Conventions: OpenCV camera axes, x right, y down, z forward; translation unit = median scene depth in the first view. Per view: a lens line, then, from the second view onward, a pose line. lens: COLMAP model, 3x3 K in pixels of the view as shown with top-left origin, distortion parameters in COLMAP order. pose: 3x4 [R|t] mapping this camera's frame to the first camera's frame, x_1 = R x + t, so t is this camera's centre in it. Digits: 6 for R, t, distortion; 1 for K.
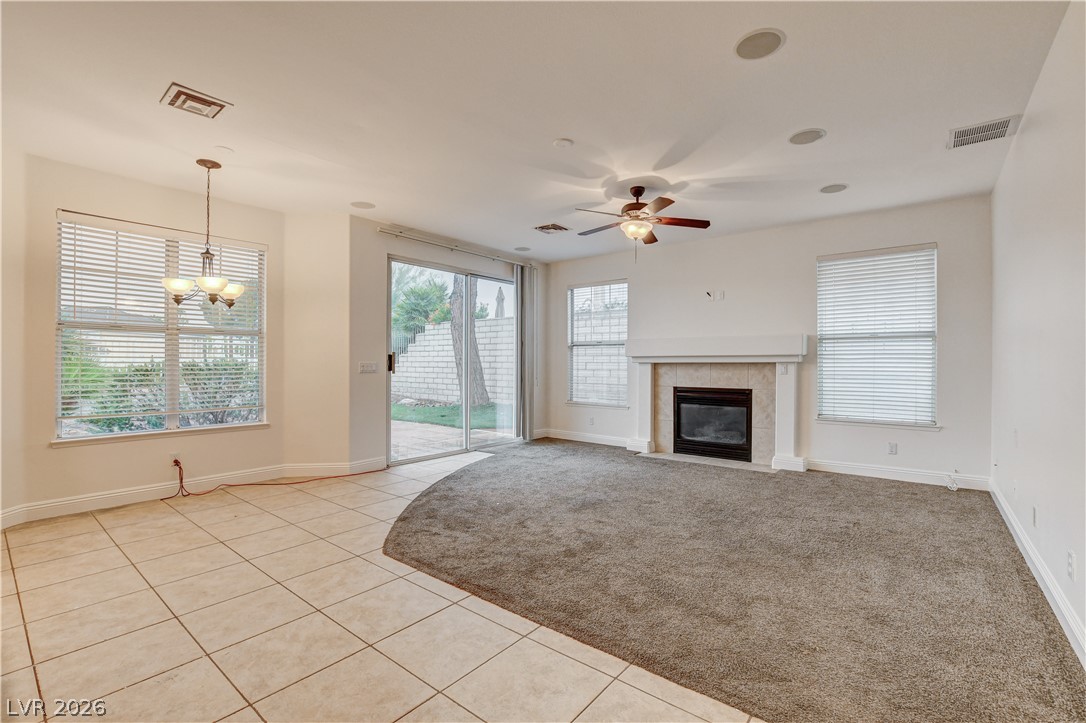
lens RADIAL K [[473.3, 0, 550.6], [0, 473.3, 363.6], [0, 0, 1]] dist [-0.025200, 0.000540]
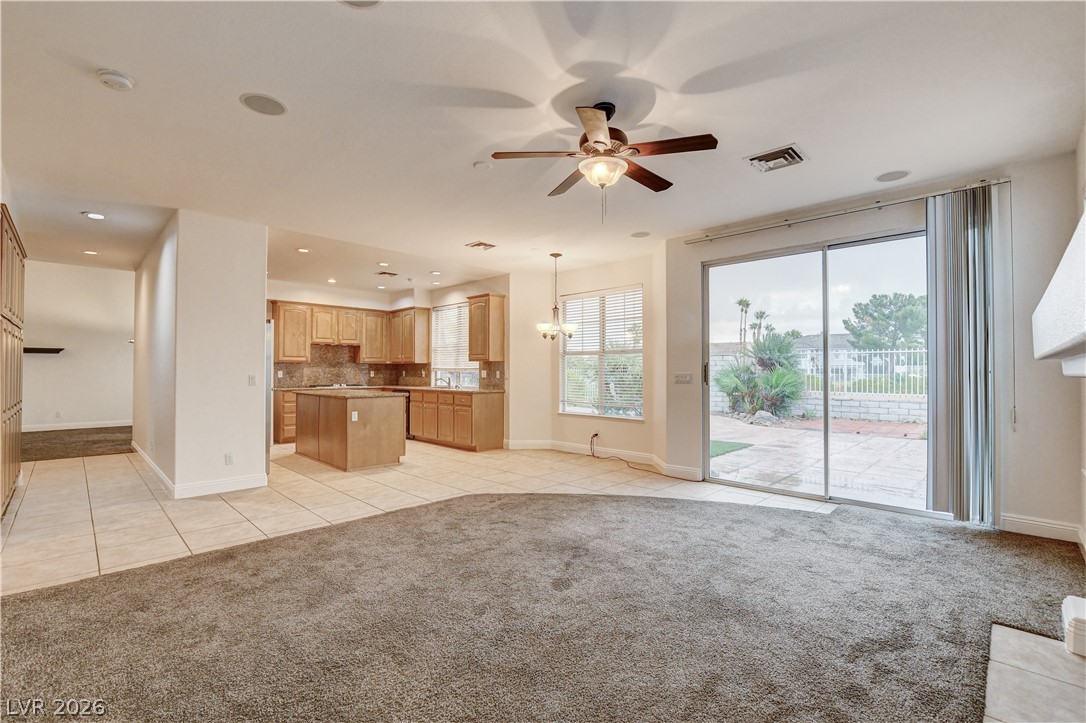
lens RADIAL K [[473.3, 0, 552.6], [0, 473.3, 363.4], [0, 0, 1]] dist [-0.025200, 0.000540]
pose [[-0.094702, -0.016762, -0.995365, 0.860211], [-0.000266, 0.999859, -0.016812, -0.008674], [0.995506, -0.001327, -0.094693, 1.028065]]
